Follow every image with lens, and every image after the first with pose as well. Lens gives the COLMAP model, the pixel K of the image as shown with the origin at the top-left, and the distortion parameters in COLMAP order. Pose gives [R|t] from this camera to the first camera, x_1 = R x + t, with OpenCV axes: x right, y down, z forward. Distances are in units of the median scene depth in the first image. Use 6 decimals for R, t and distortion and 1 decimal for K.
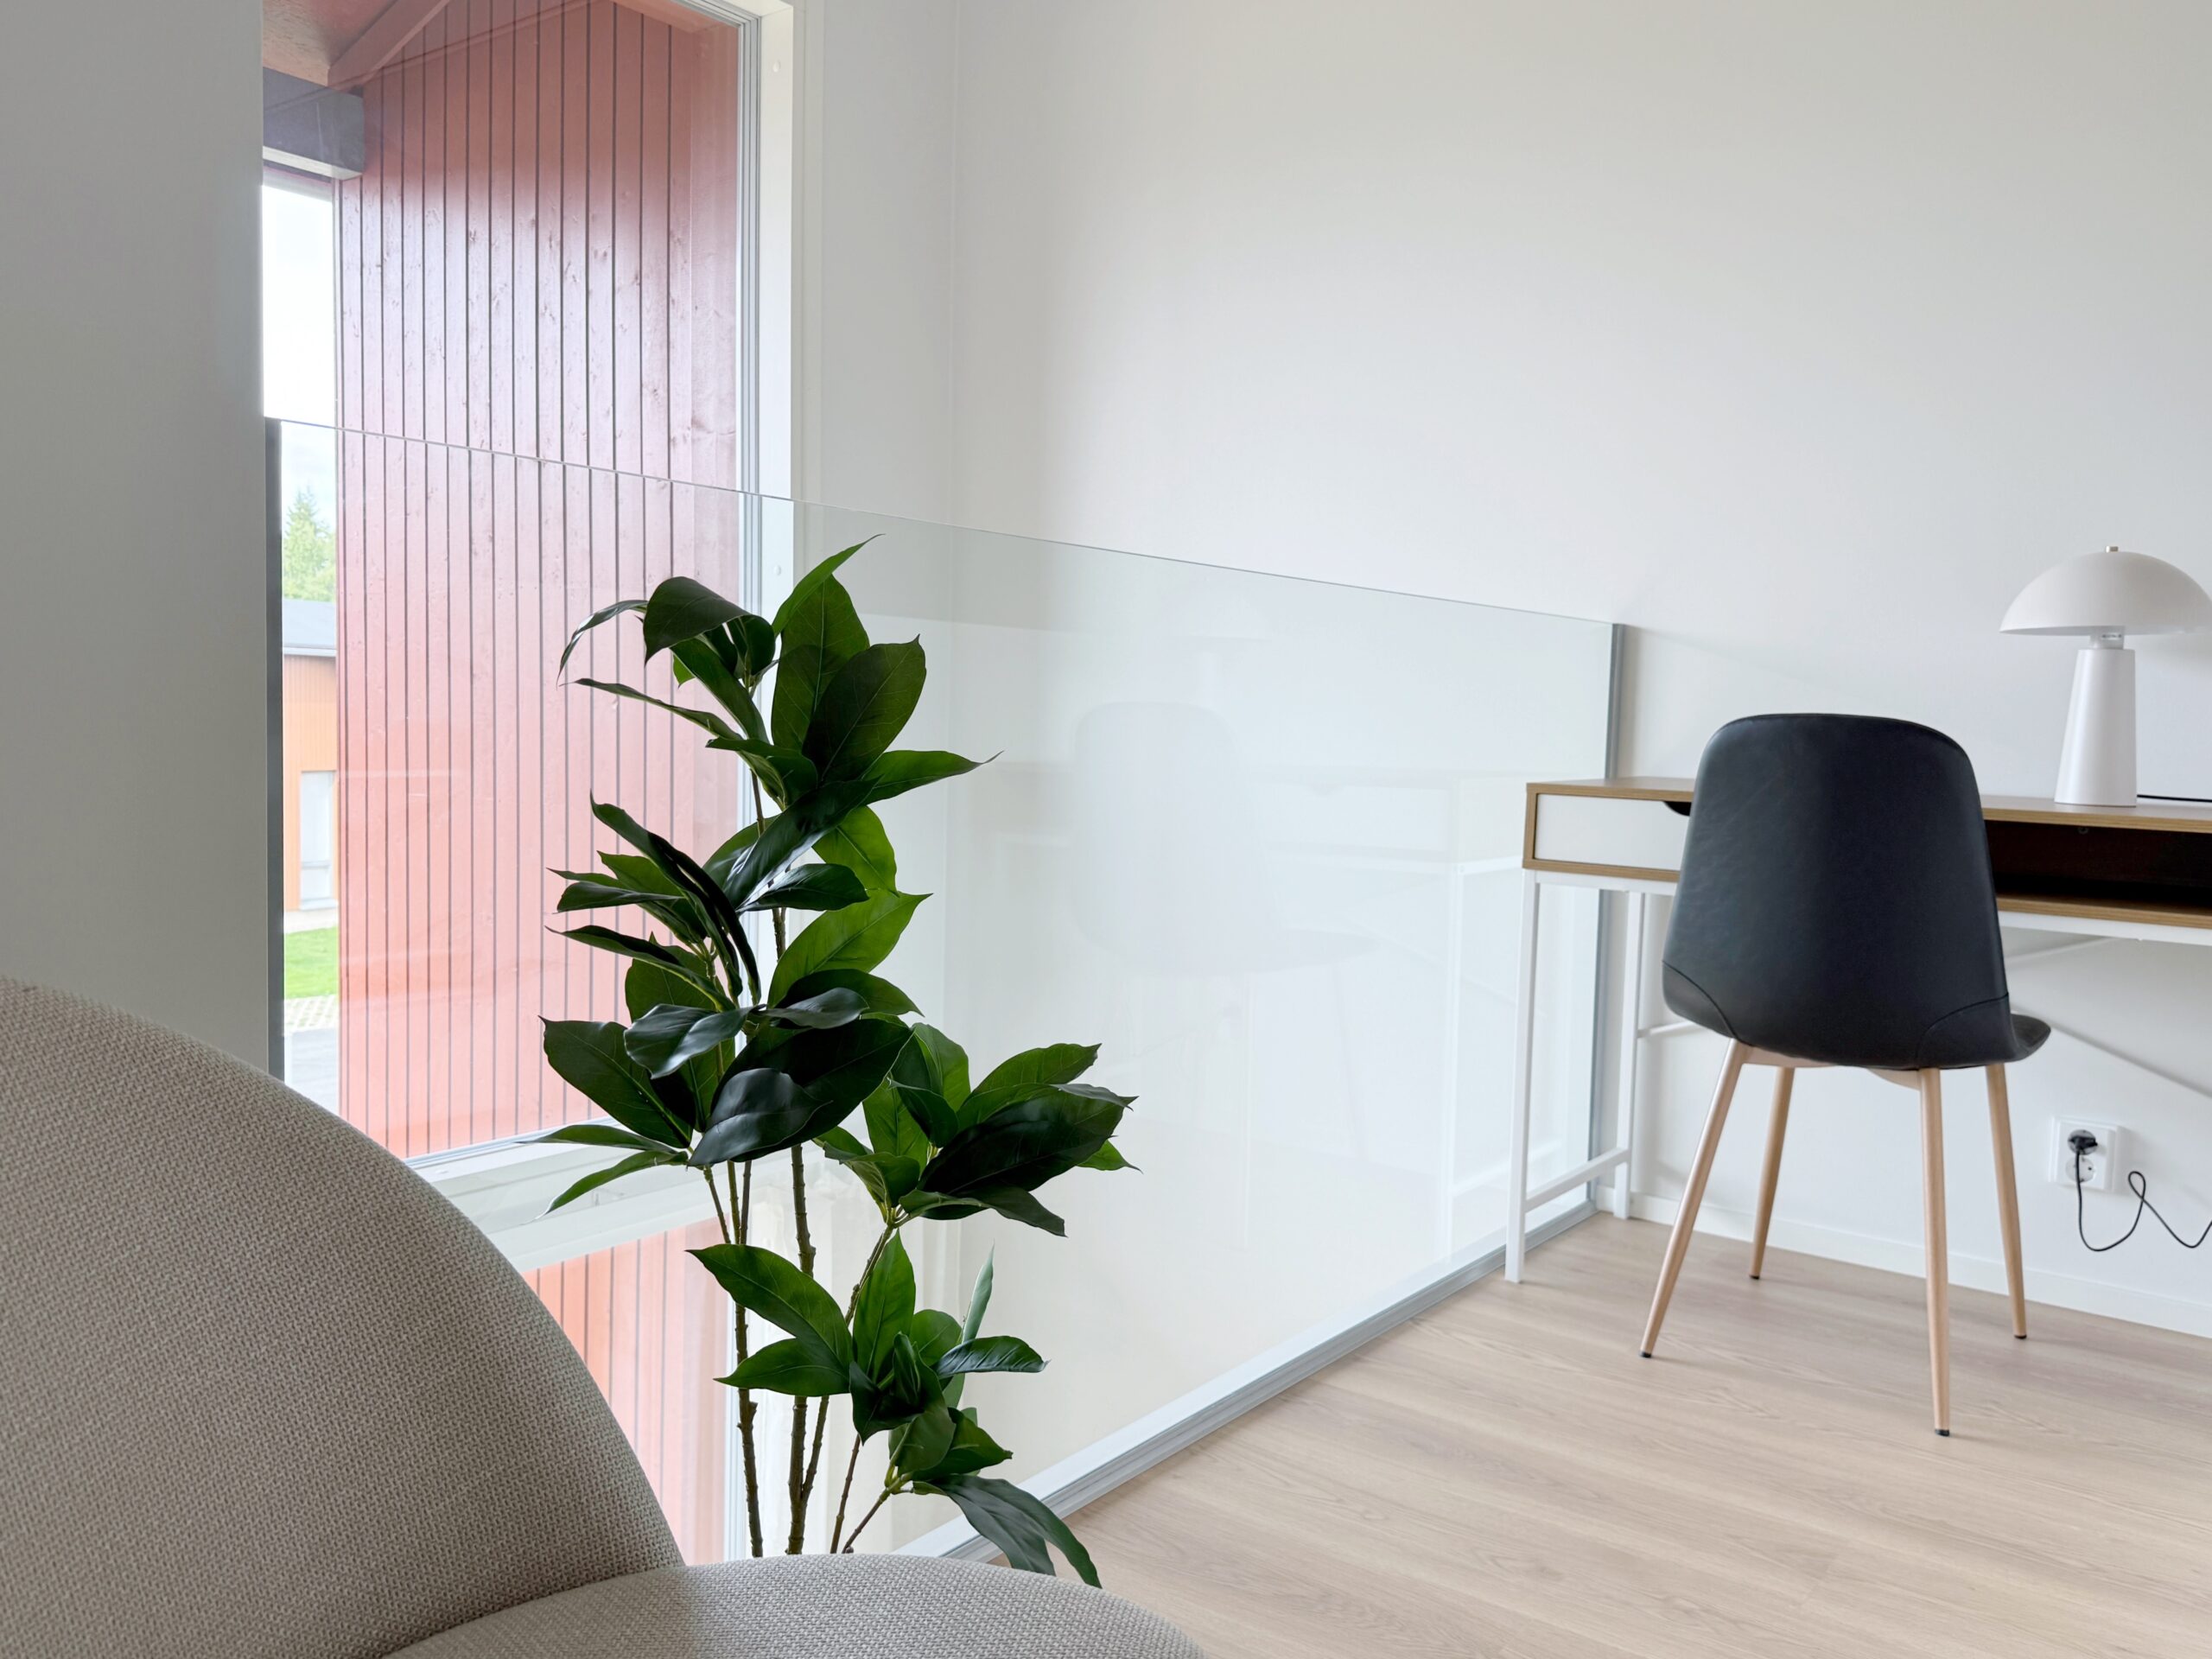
lens RADIAL K [[1769.8, 0, 1106.0], [0, 1769.8, 829.5], [0, 0, 1]] dist [0.008360, -0.002802]
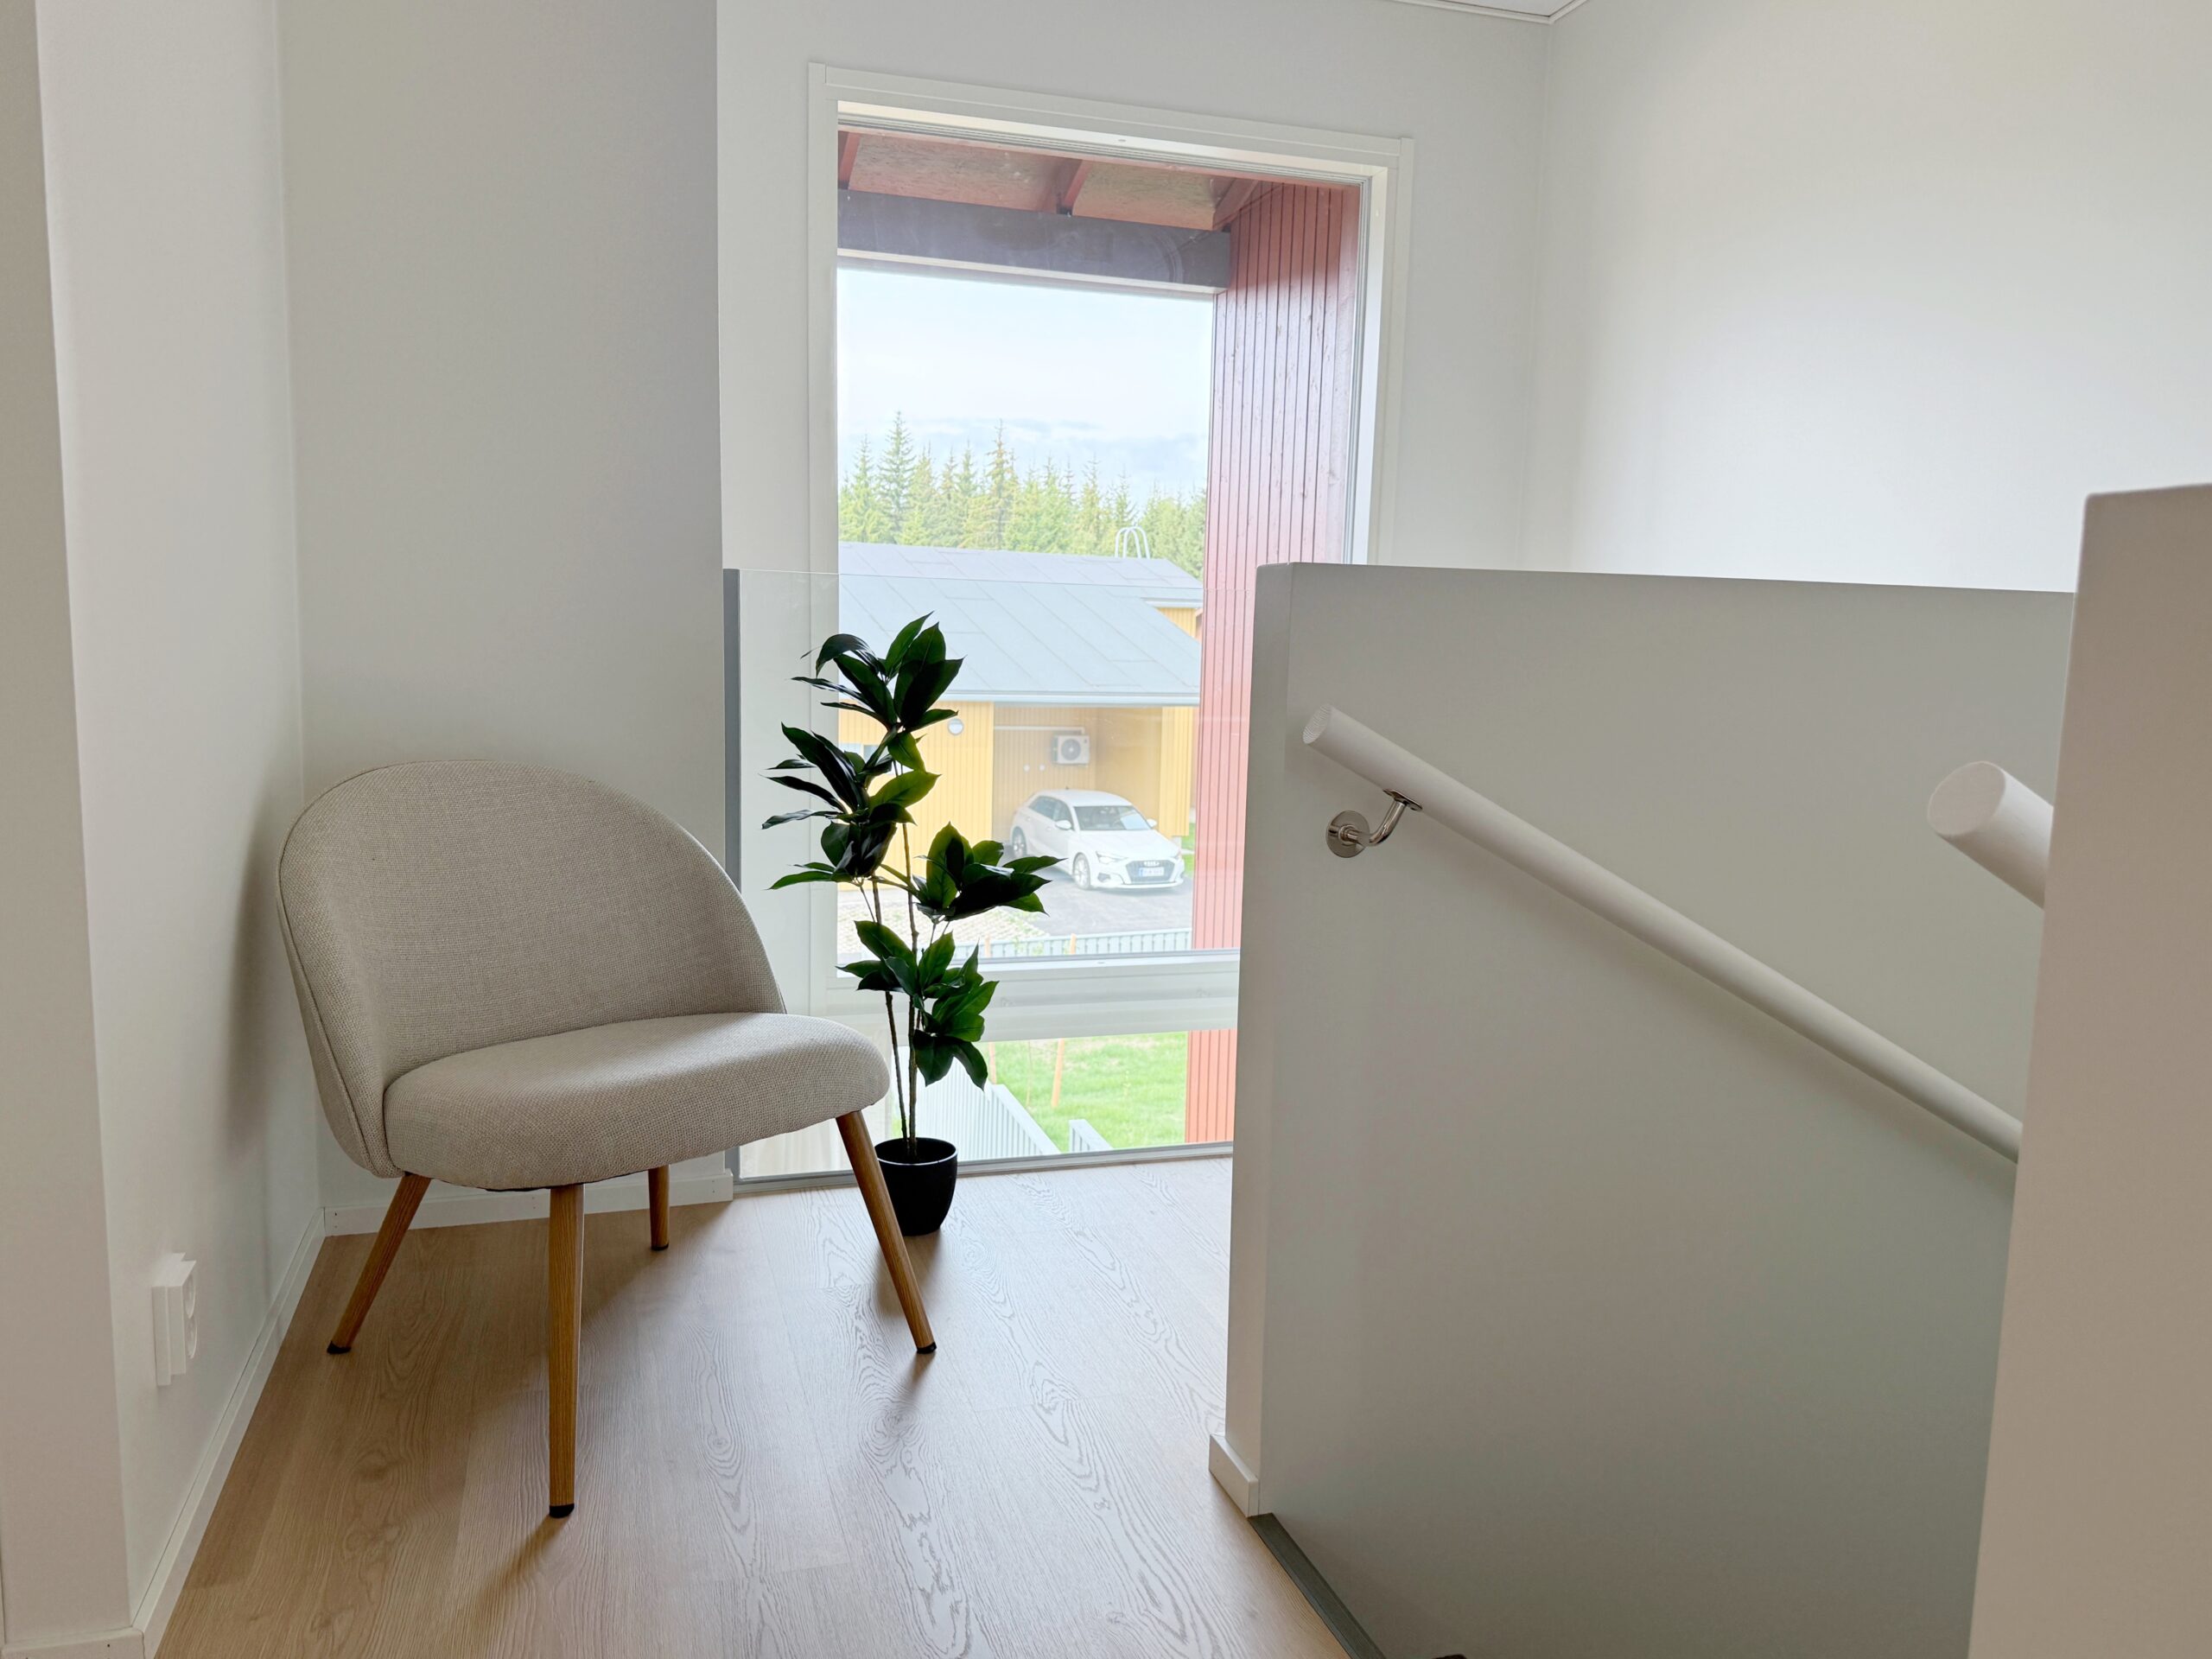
lens RADIAL K [[1575.3, 0, 1058.5], [0, 1575.3, 819.4], [0, 0, 1]] dist [0.117455, -0.125878]
pose [[0.810999, 0.059121, -0.582053, 1.135241], [-0.042341, 0.998203, 0.042394, 0.003476], [0.583513, -0.009737, 0.812045, -0.515267]]
